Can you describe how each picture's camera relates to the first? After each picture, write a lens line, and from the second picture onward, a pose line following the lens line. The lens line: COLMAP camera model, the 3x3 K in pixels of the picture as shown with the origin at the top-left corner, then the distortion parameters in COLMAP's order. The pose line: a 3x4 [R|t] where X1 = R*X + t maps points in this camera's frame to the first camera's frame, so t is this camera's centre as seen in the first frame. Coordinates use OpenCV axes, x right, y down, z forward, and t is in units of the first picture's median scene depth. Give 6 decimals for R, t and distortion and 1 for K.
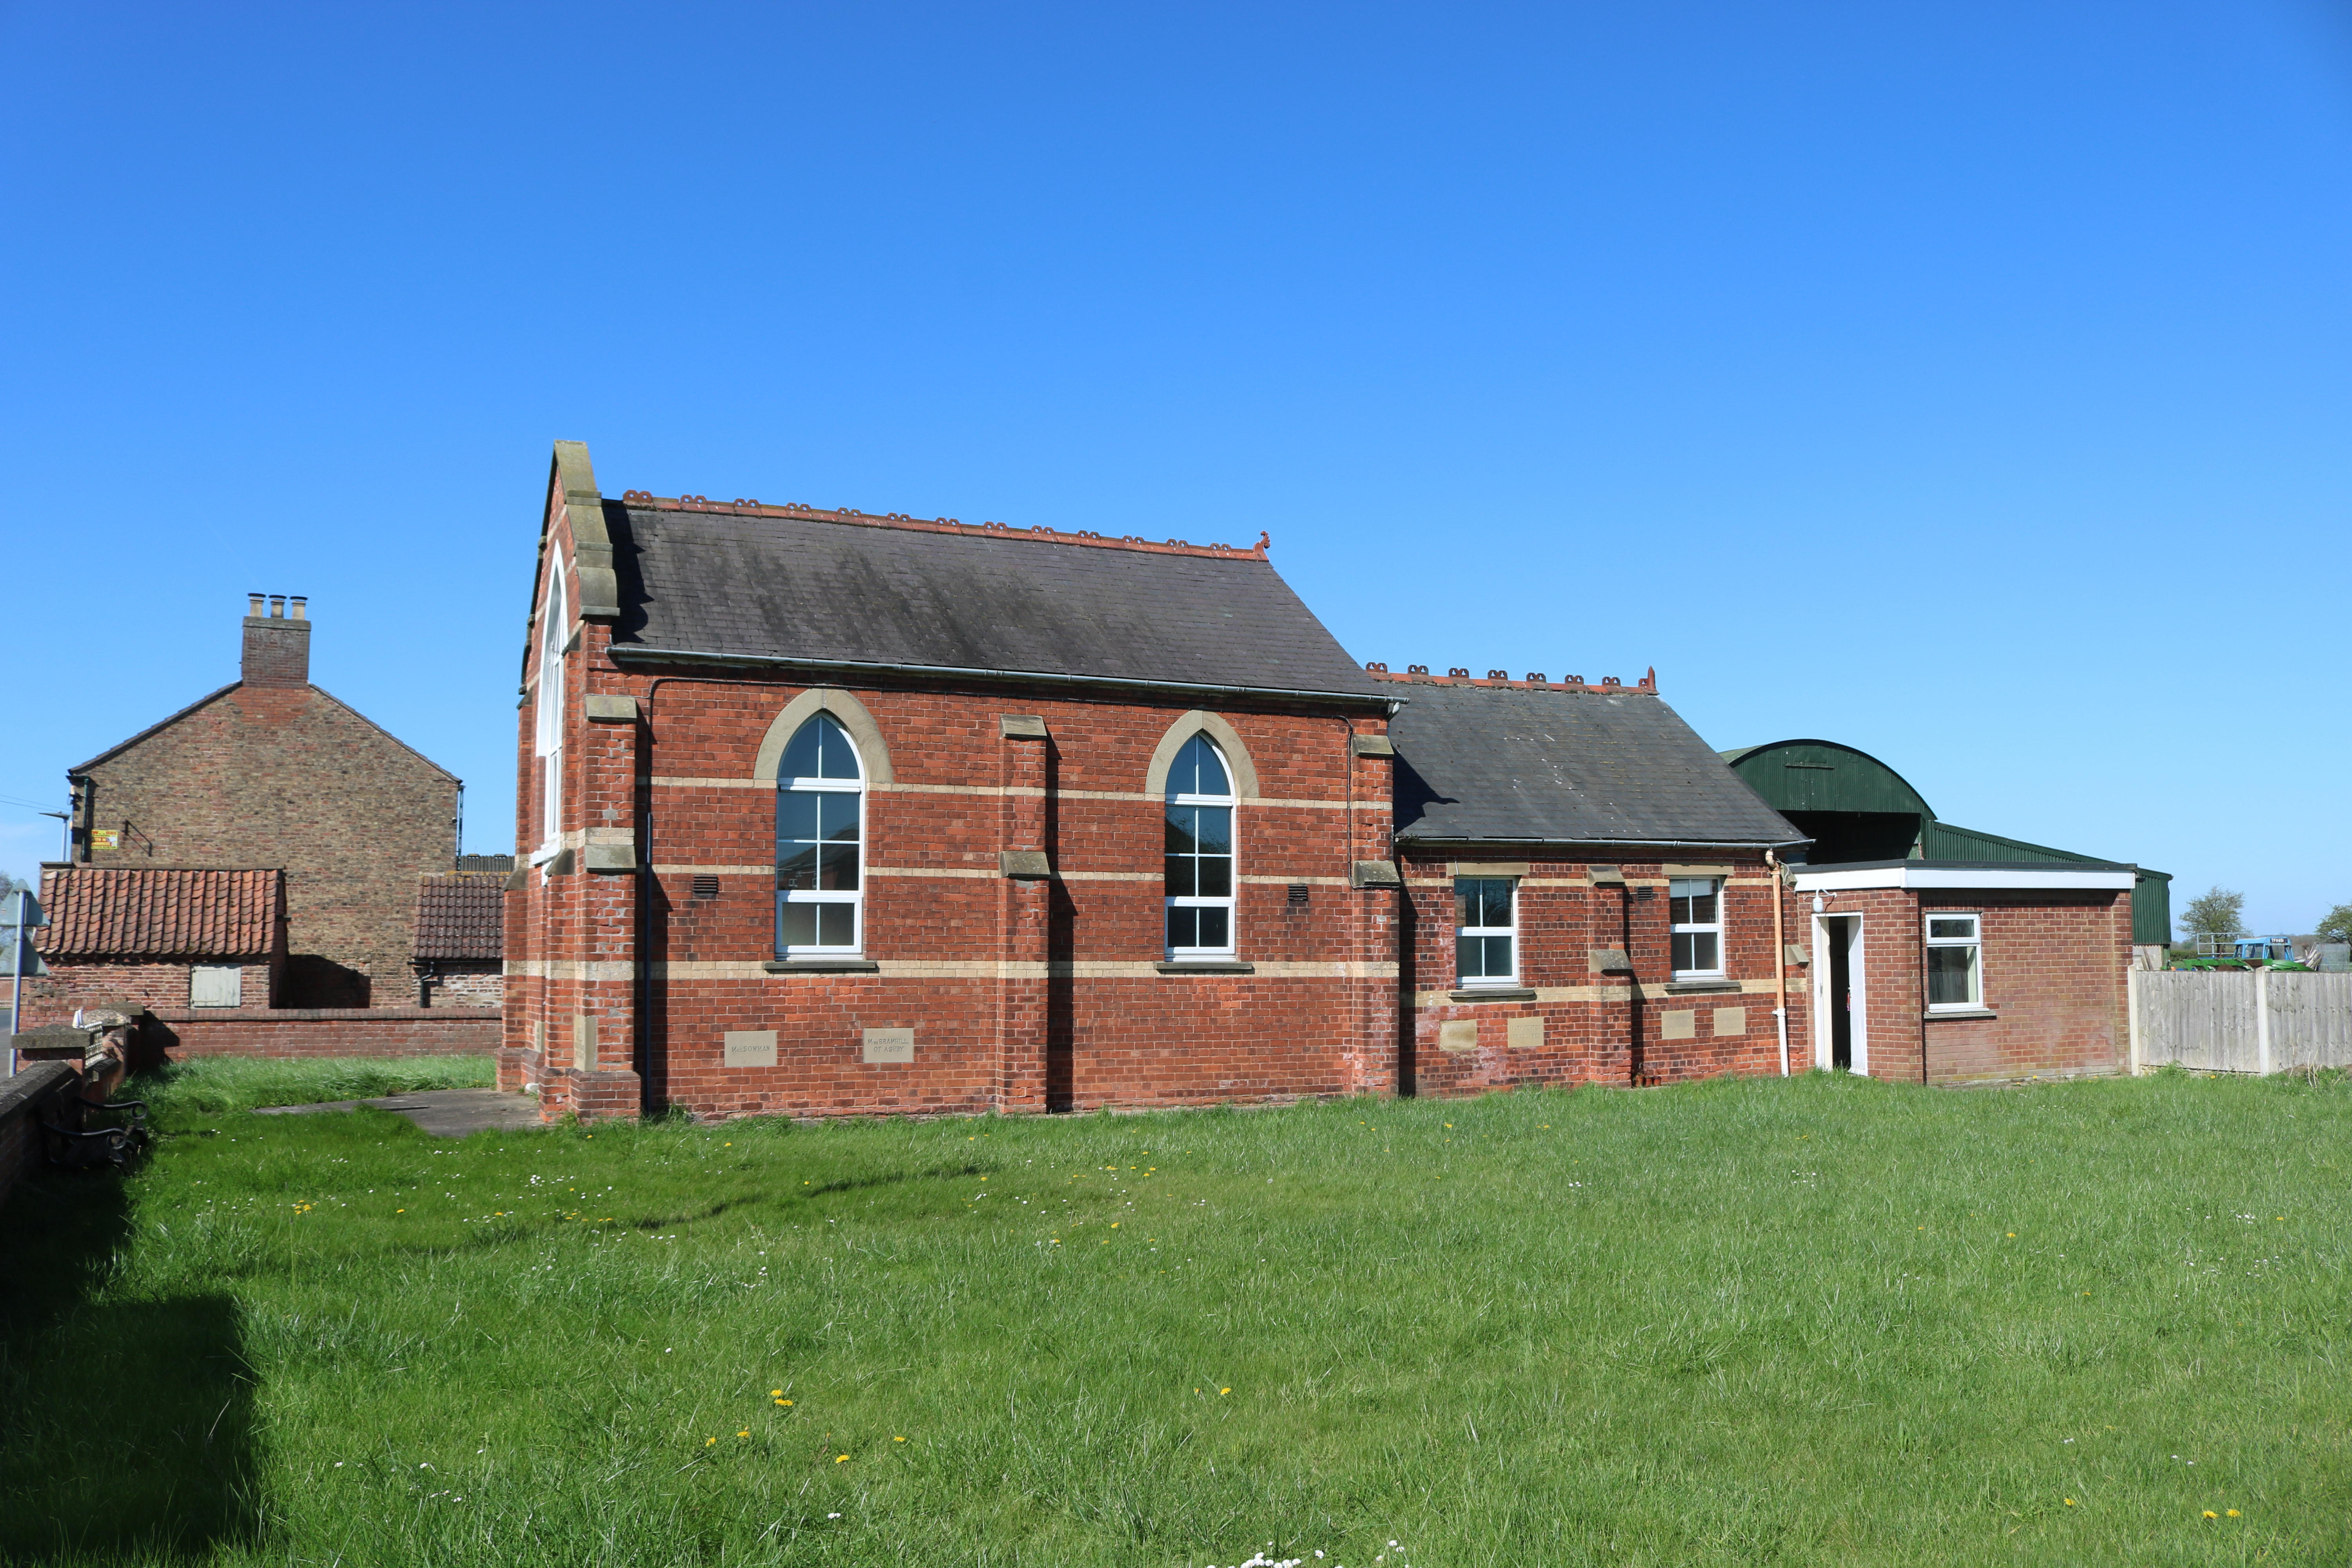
lens RADIAL K [[1968.6, 0, 1176.6], [0, 1968.6, 780.5], [0, 0, 1]] dist [-0.115101, 0.014757]
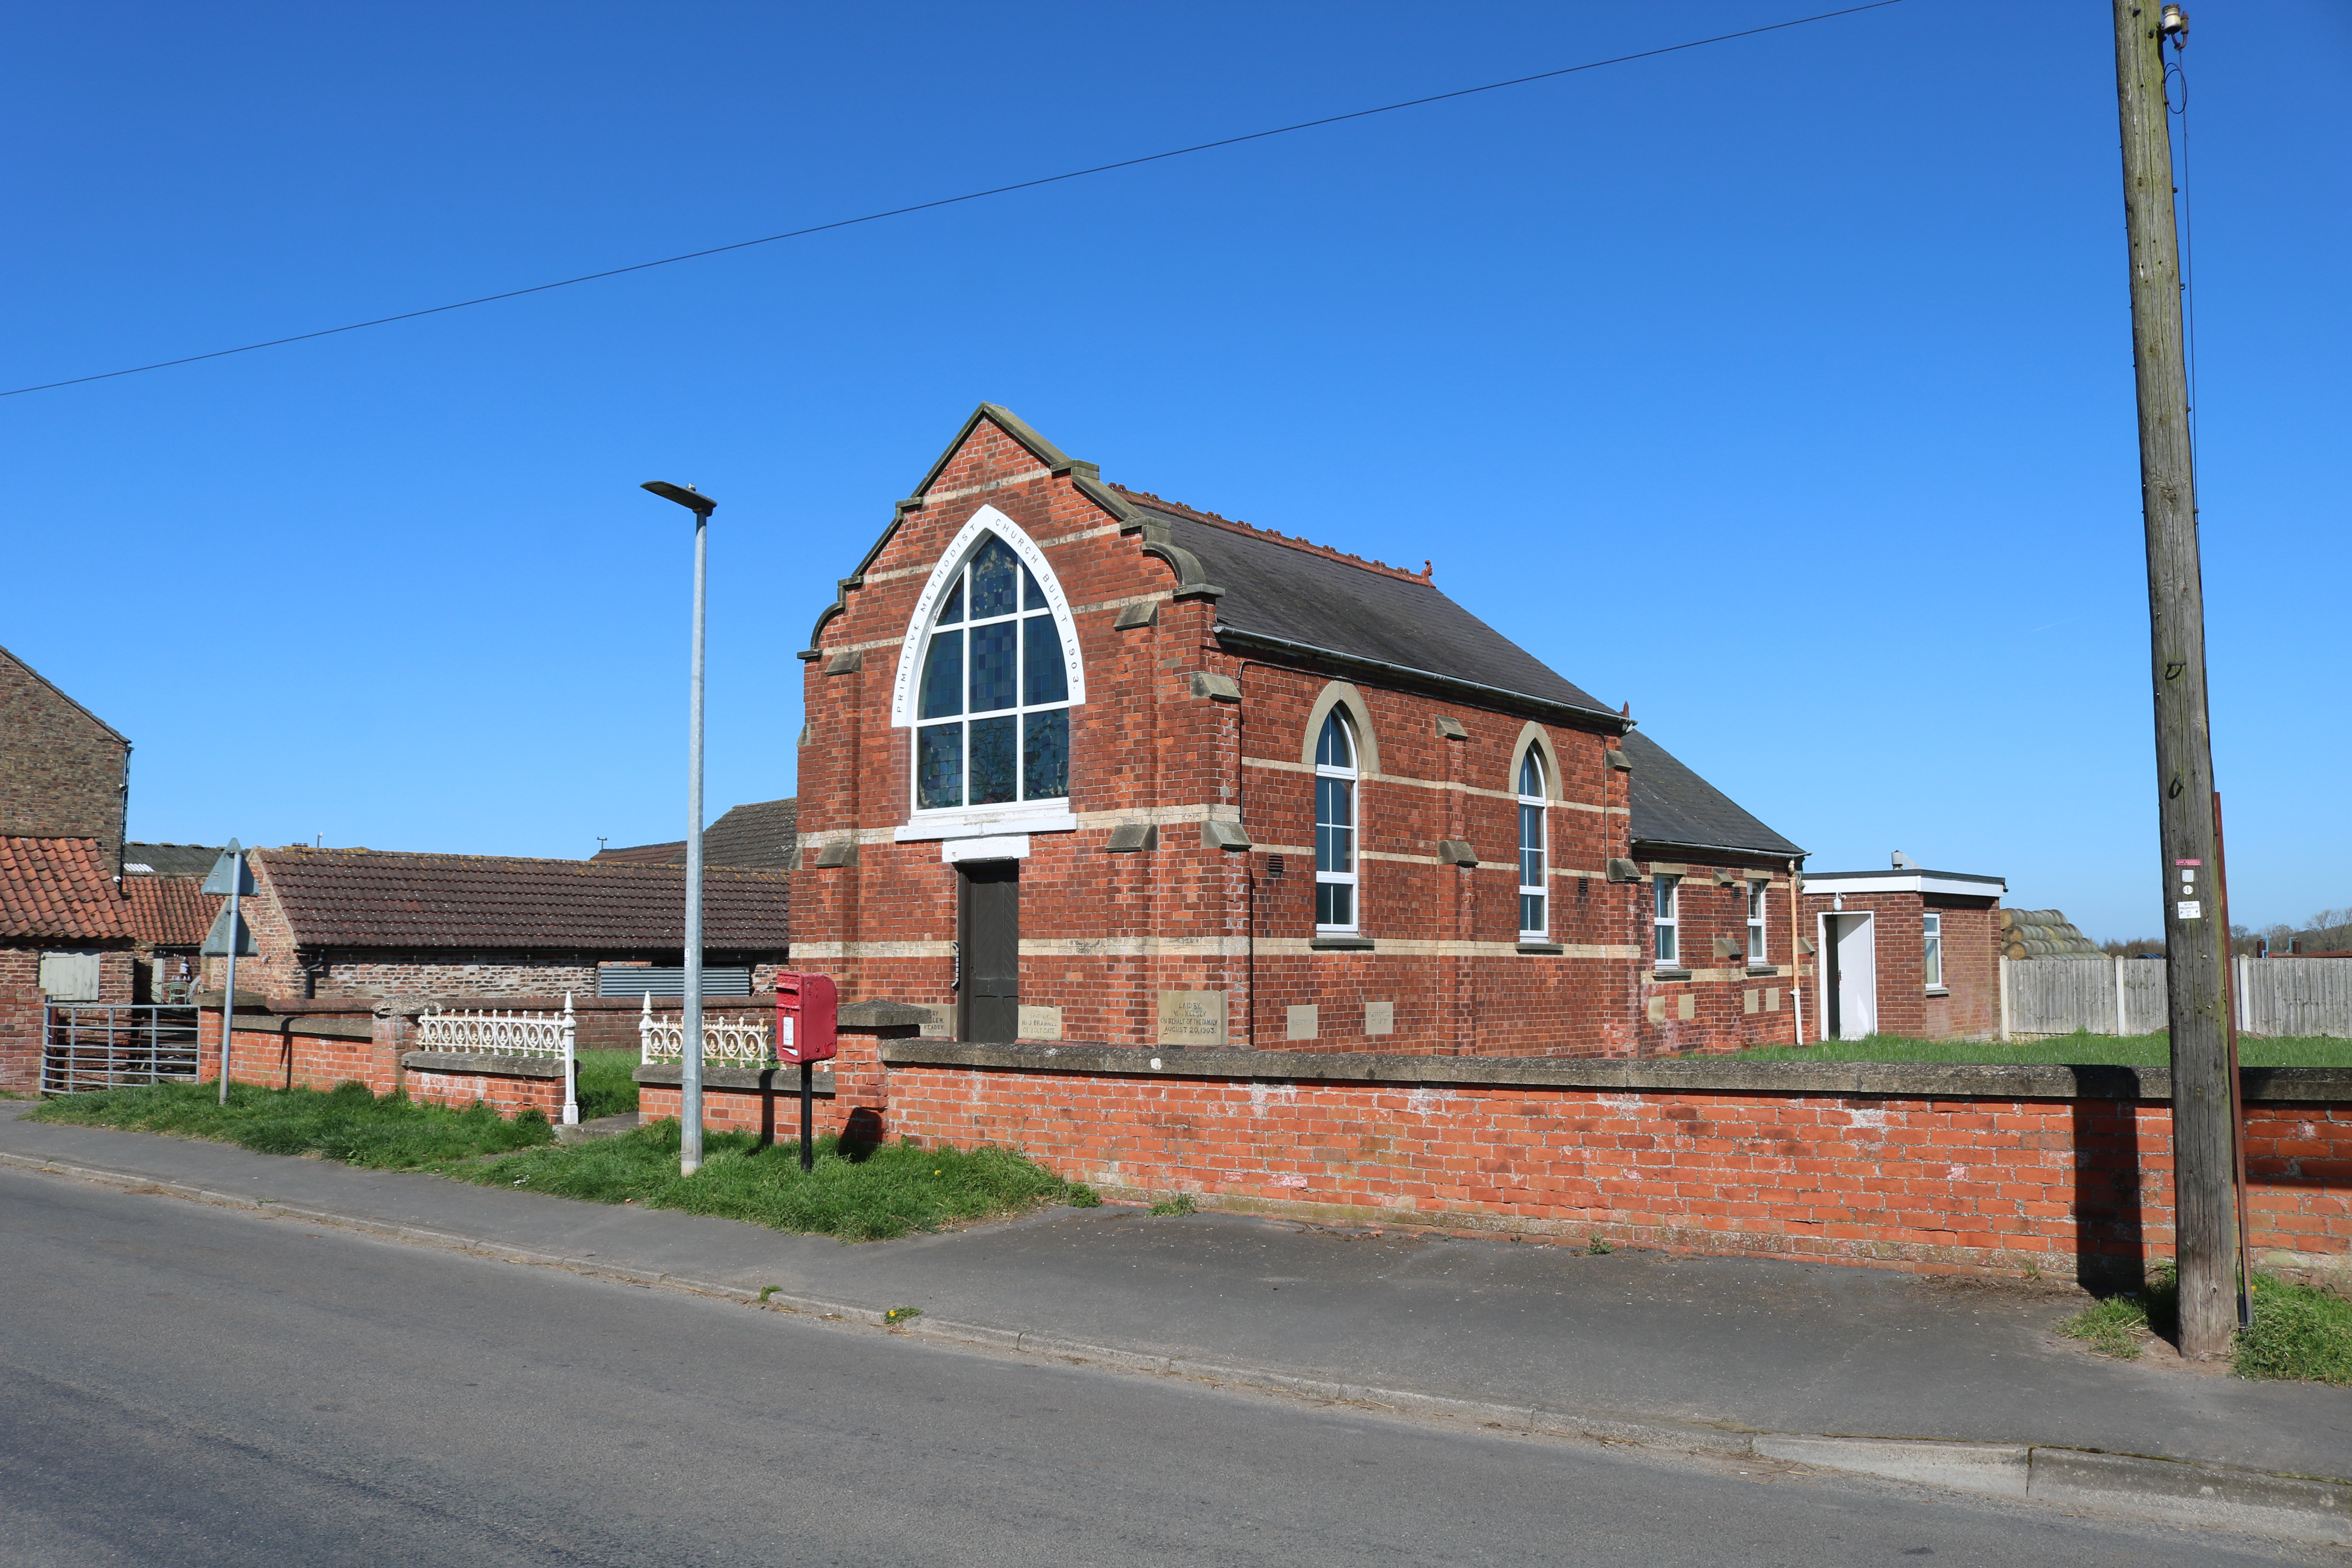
lens RADIAL K [[1968.6, 0, 1176.7], [0, 1968.6, 788.2], [0, 0, 1]] dist [-0.115101, 0.014757]
pose [[0.896228, 0.043039, 0.441501, -0.707112], [-0.041417, 0.999053, -0.013315, 0.027932], [-0.441656, -0.006352, 0.897162, 0.085947]]
